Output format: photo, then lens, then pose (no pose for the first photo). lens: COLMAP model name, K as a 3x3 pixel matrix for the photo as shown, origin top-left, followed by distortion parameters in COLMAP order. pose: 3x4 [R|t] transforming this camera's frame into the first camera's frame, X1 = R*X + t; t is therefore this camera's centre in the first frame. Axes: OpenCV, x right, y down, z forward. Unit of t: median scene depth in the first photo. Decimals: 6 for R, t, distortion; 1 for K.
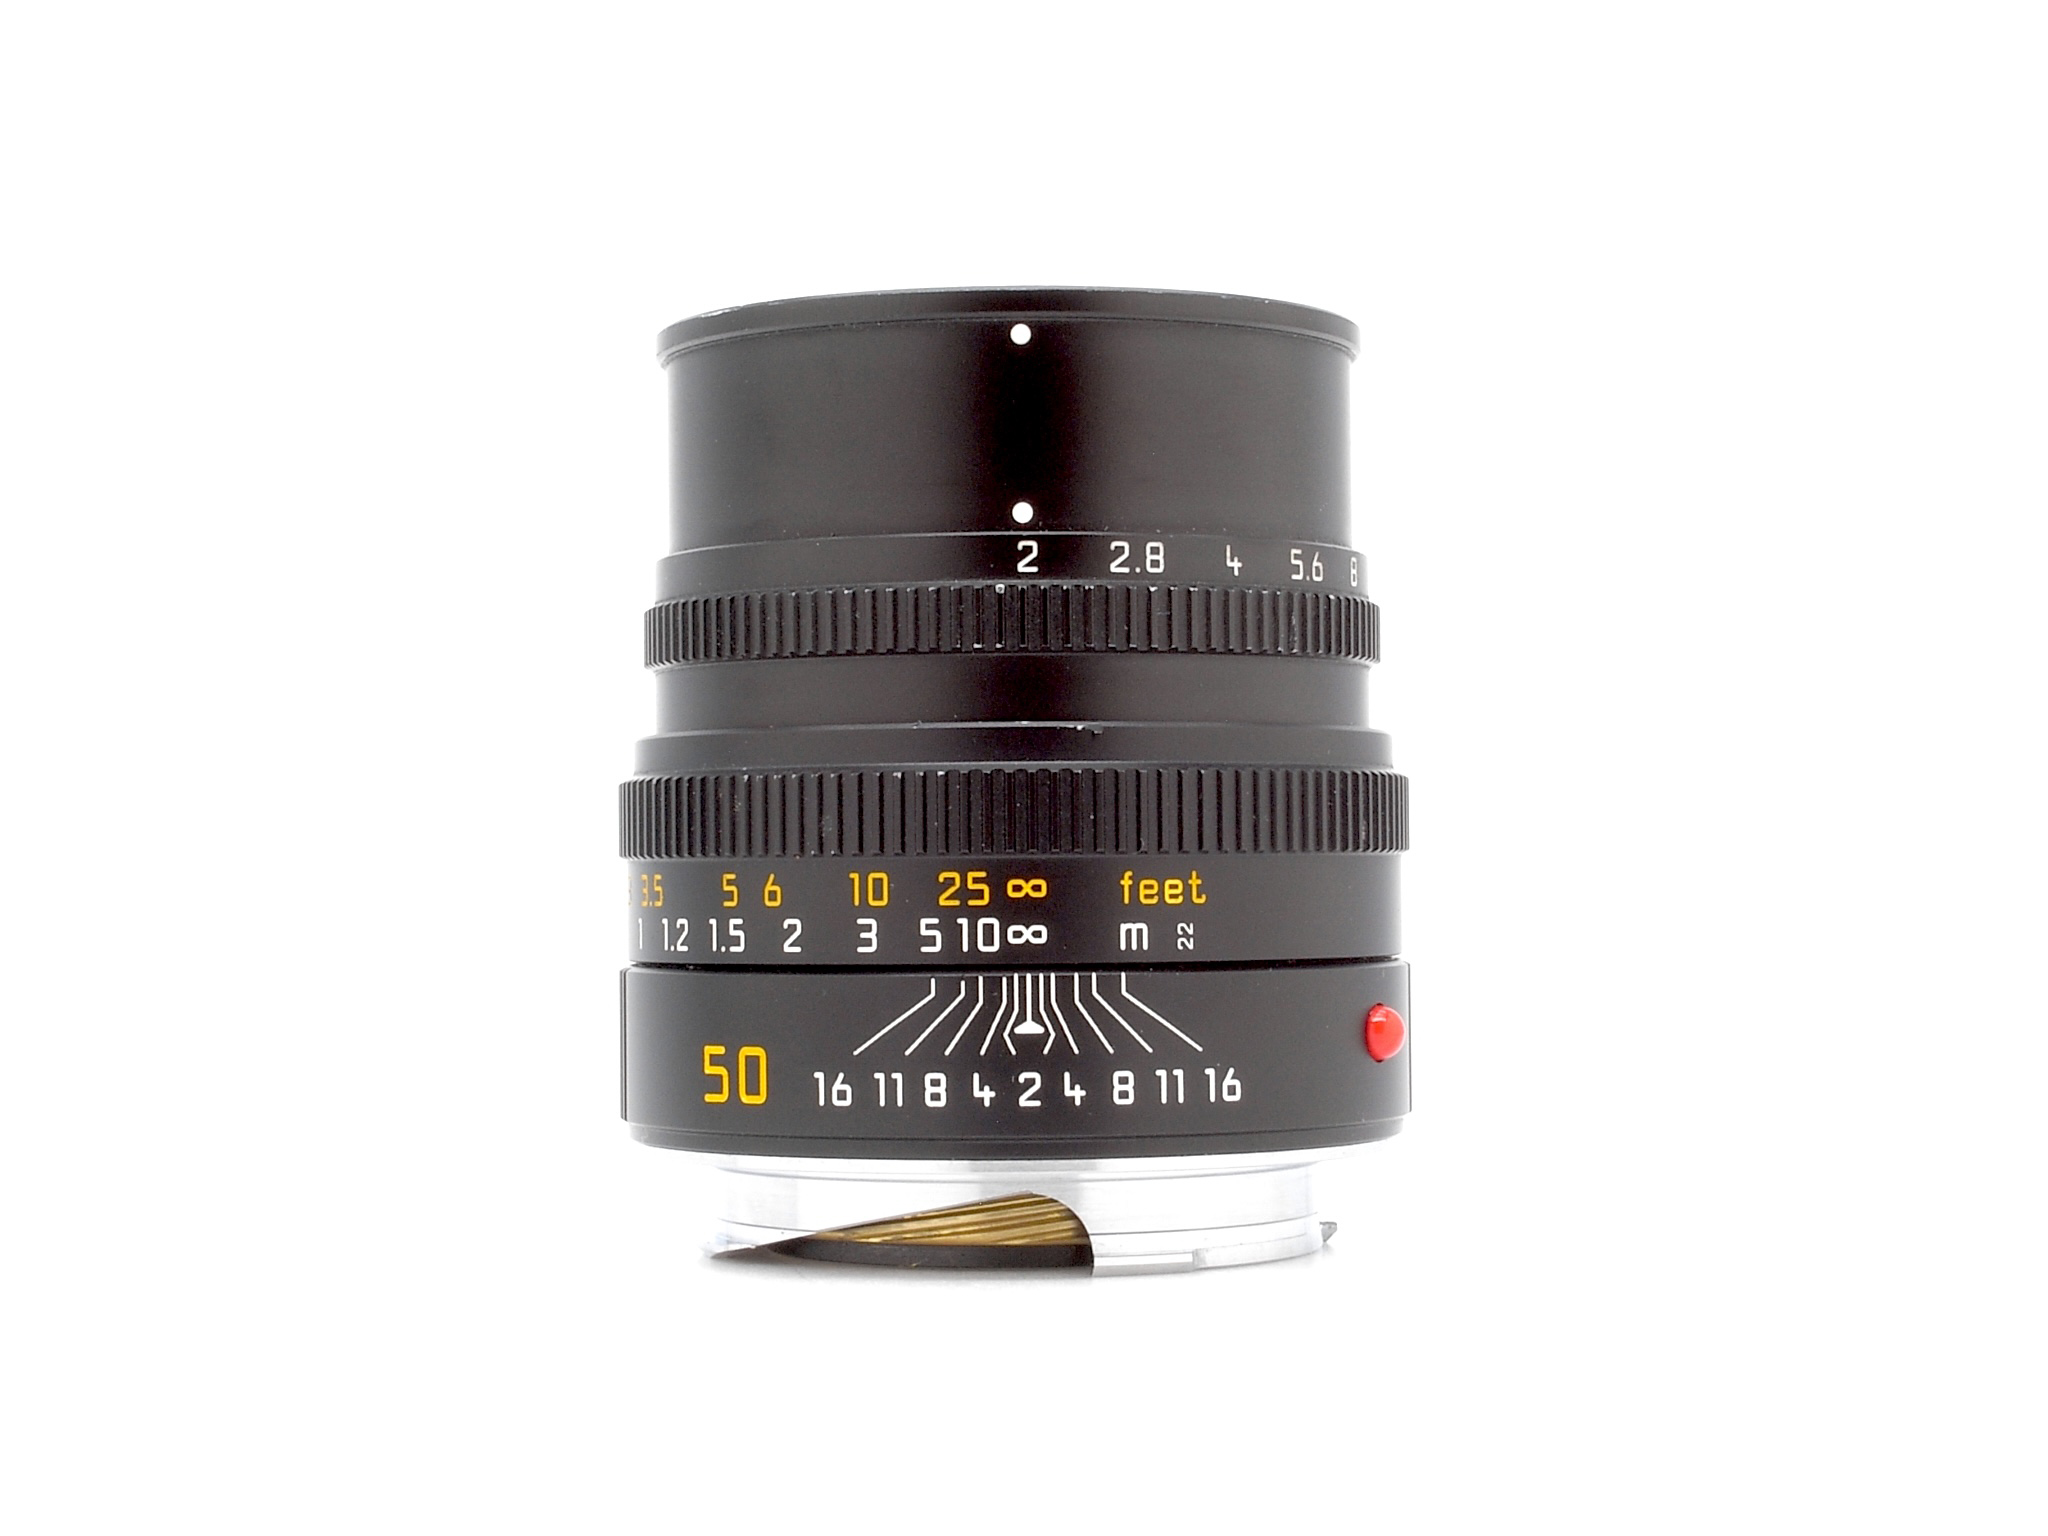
lens RADIAL K [[4334.1, 0, 1024.6], [0, 4334.1, 758.4], [0, 0, 1]] dist [-0.073134, 0.000000]
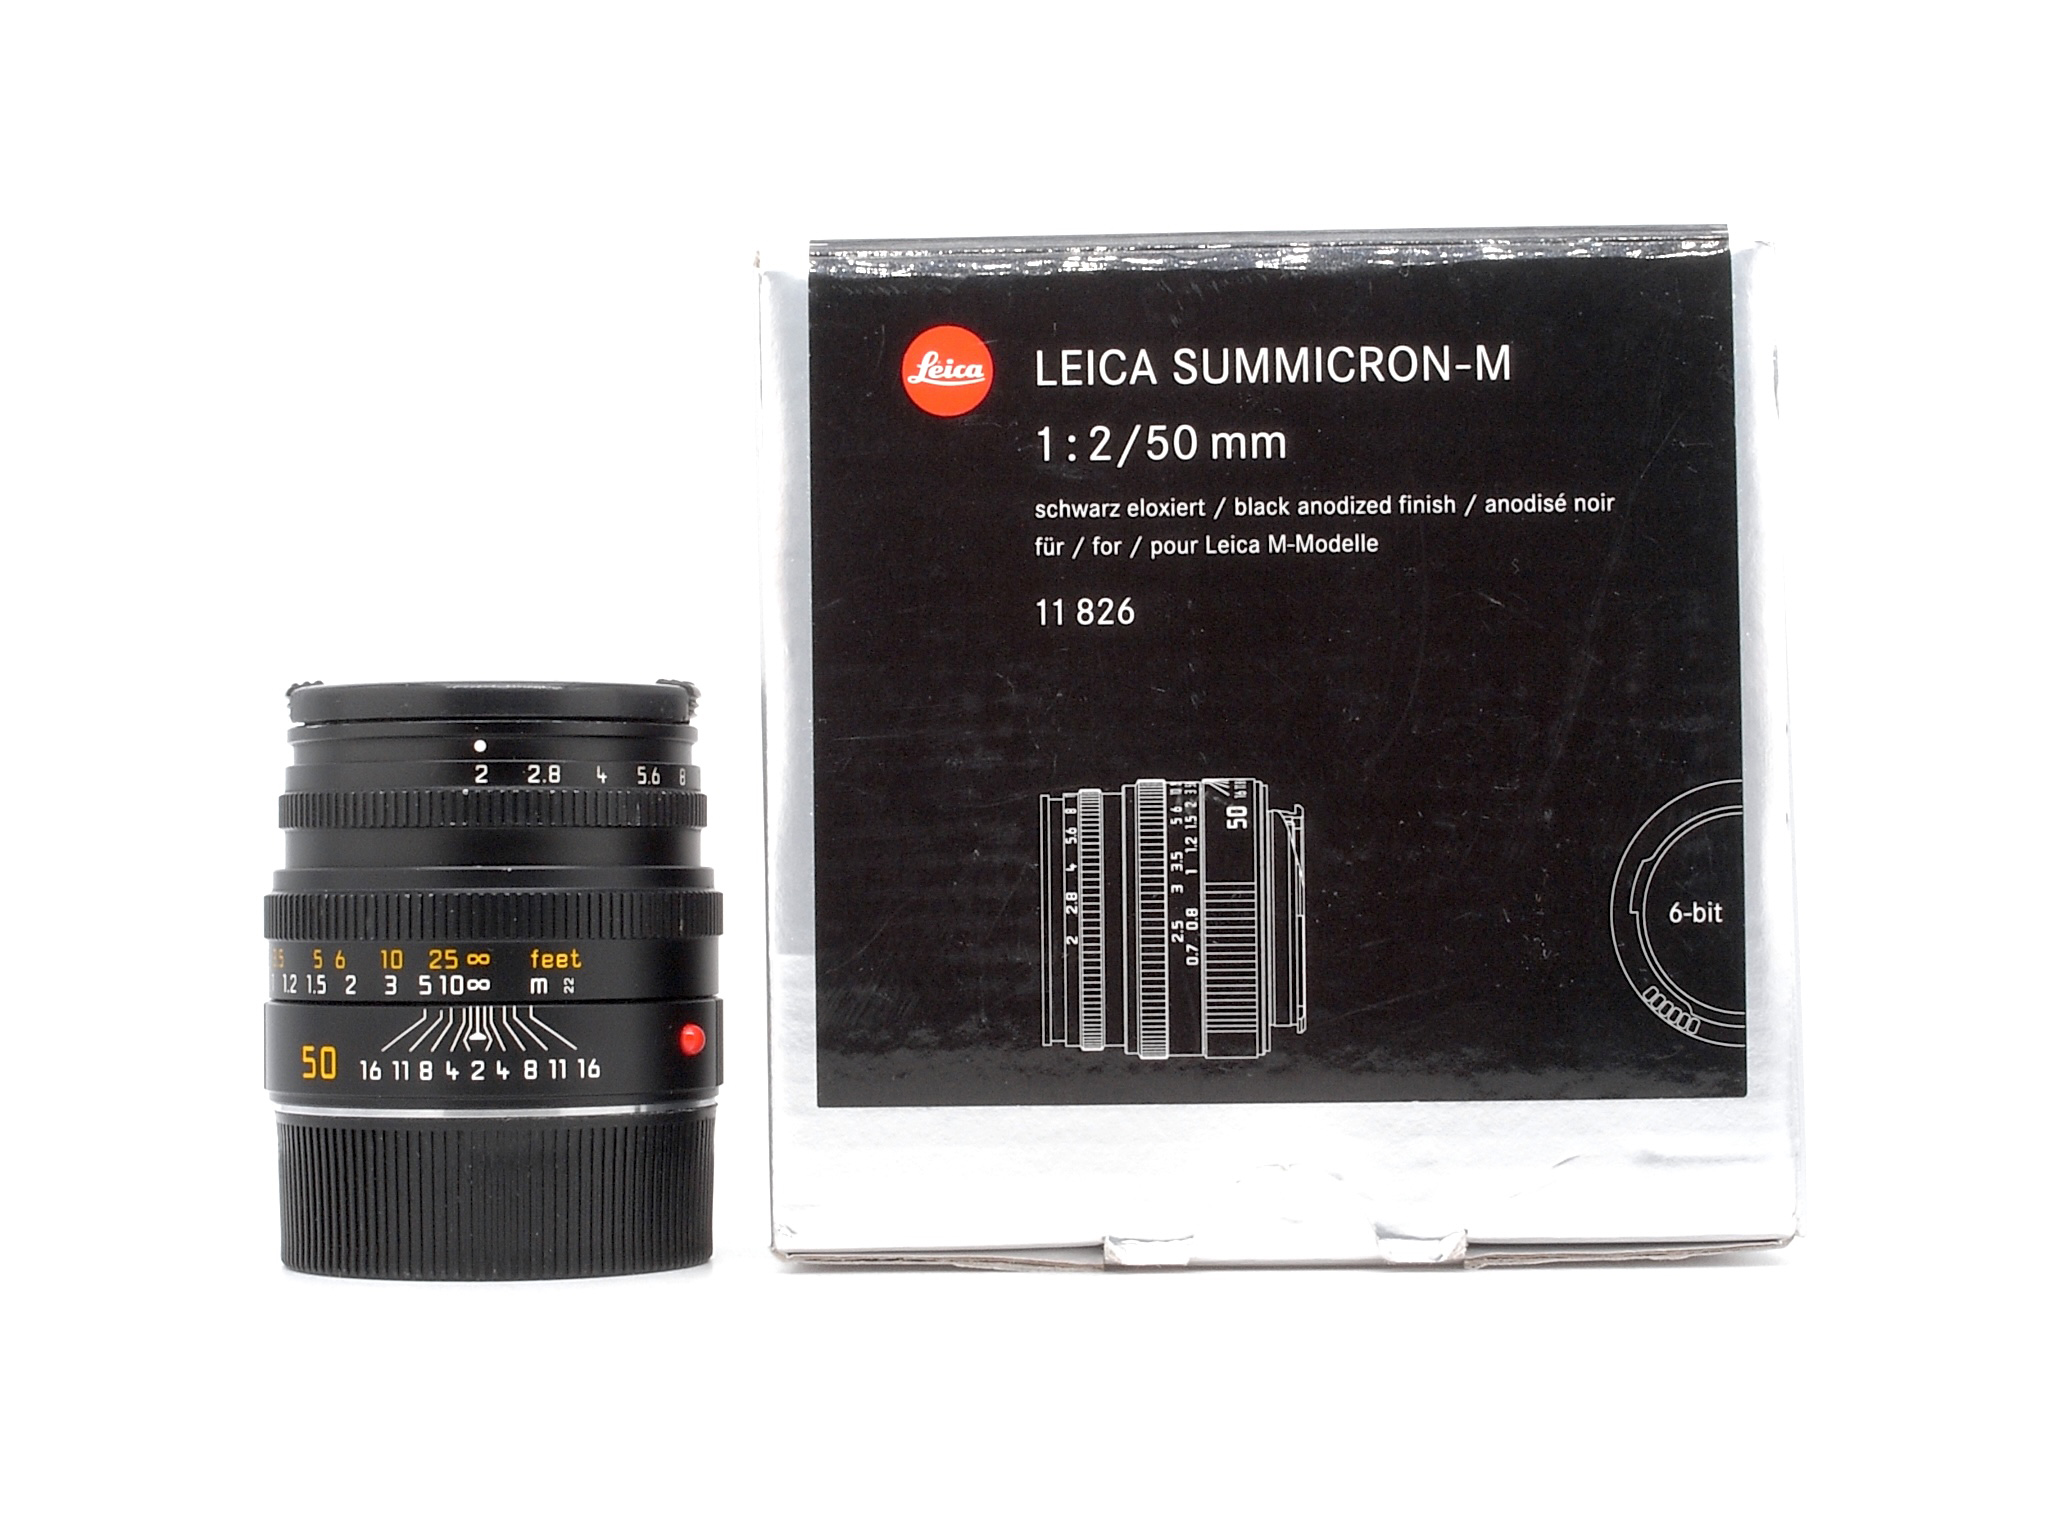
lens RADIAL K [[4334.1, 0, 1023.4], [0, 4334.1, 777.5], [0, 0, 1]] dist [-0.073134, 0.000000]
pose [[0.999611, 0.003499, 0.027686, 0.175909], [-0.003472, 0.999993, -0.001050, -0.044167], [-0.027690, 0.000953, 0.999616, -0.801204]]
